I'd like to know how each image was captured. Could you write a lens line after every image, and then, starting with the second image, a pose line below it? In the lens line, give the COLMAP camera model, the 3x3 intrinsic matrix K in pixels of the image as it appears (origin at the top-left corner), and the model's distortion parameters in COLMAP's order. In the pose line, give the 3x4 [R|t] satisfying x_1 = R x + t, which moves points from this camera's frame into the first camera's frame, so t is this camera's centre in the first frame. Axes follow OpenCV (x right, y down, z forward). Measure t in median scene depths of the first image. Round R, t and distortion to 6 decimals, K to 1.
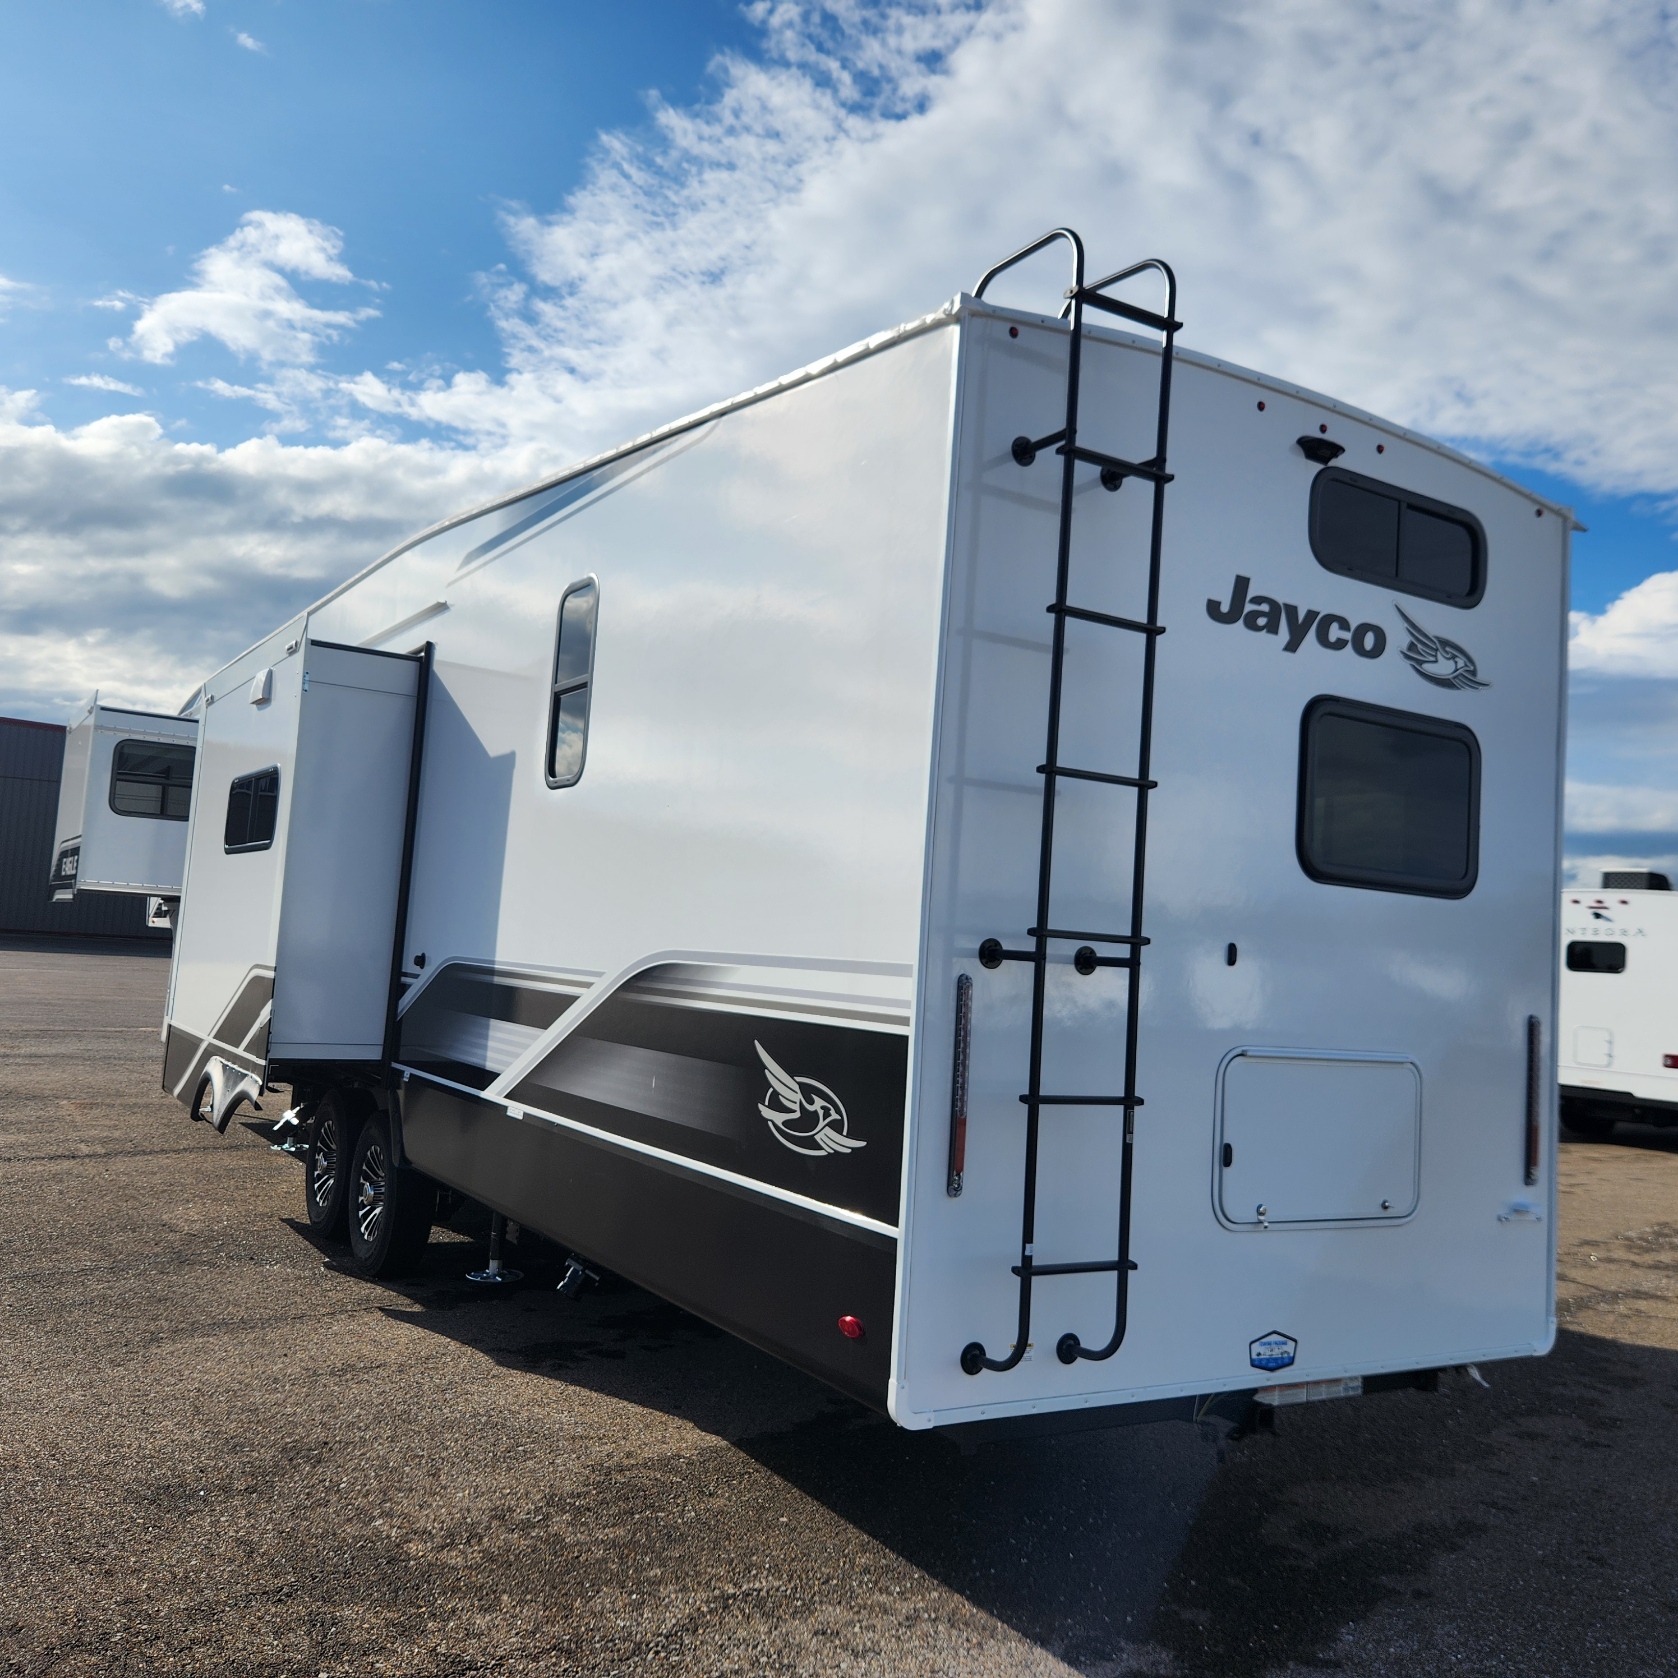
lens RADIAL K [[1533.6, 0, 835.5], [0, 1533.6, 832.6], [0, 0, 1]] dist [0.021932, 0.000000]
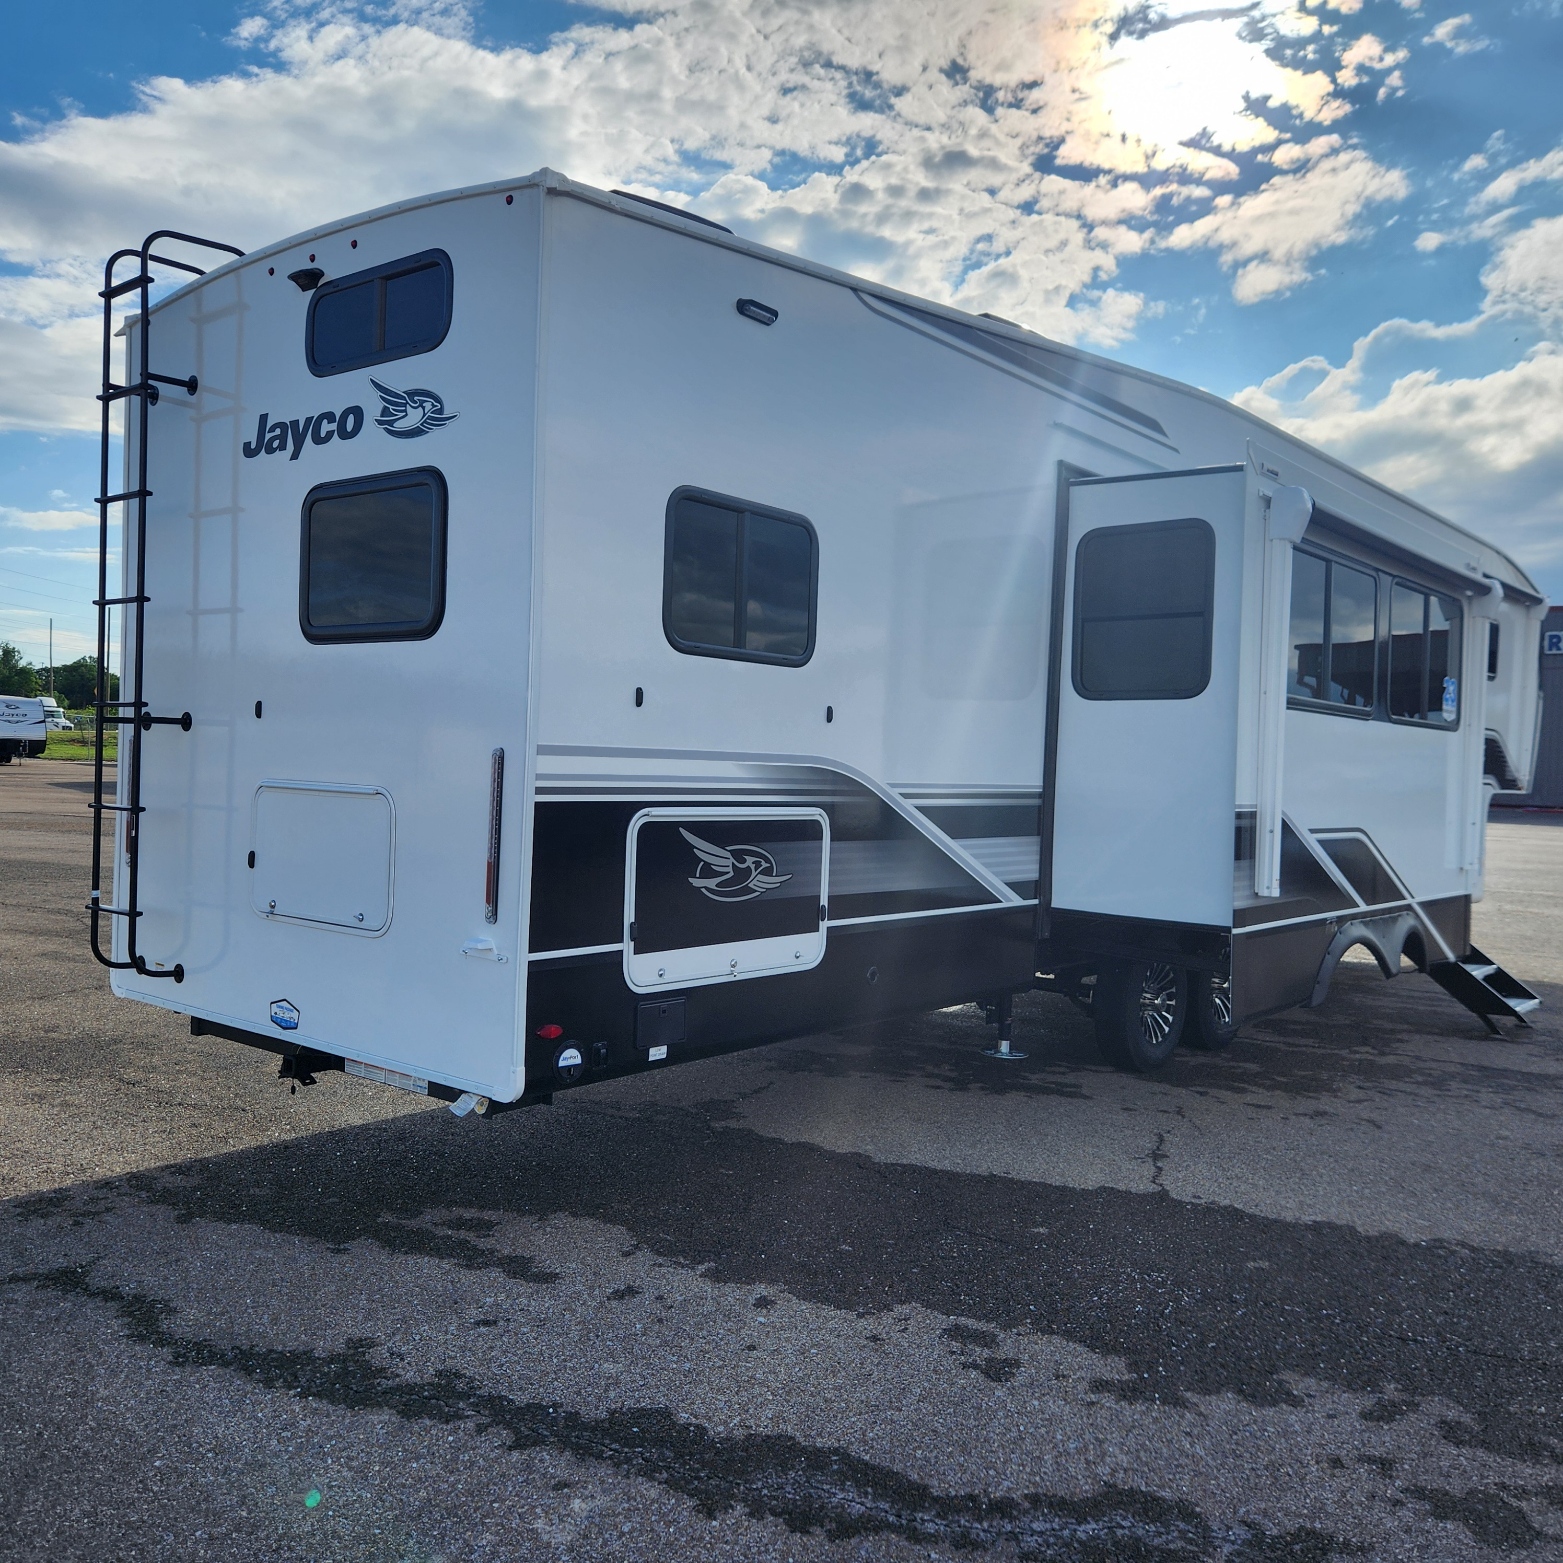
lens RADIAL K [[1428.5, 0, 776.9], [0, 1428.5, 786.1], [0, 0, 1]] dist [0.021932, 0.000000]
pose [[0.310400, -0.029825, -0.950138, 1.463462], [0.070453, 0.997481, -0.008294, 0.175066], [0.947992, -0.064366, 0.311720, 0.971720]]
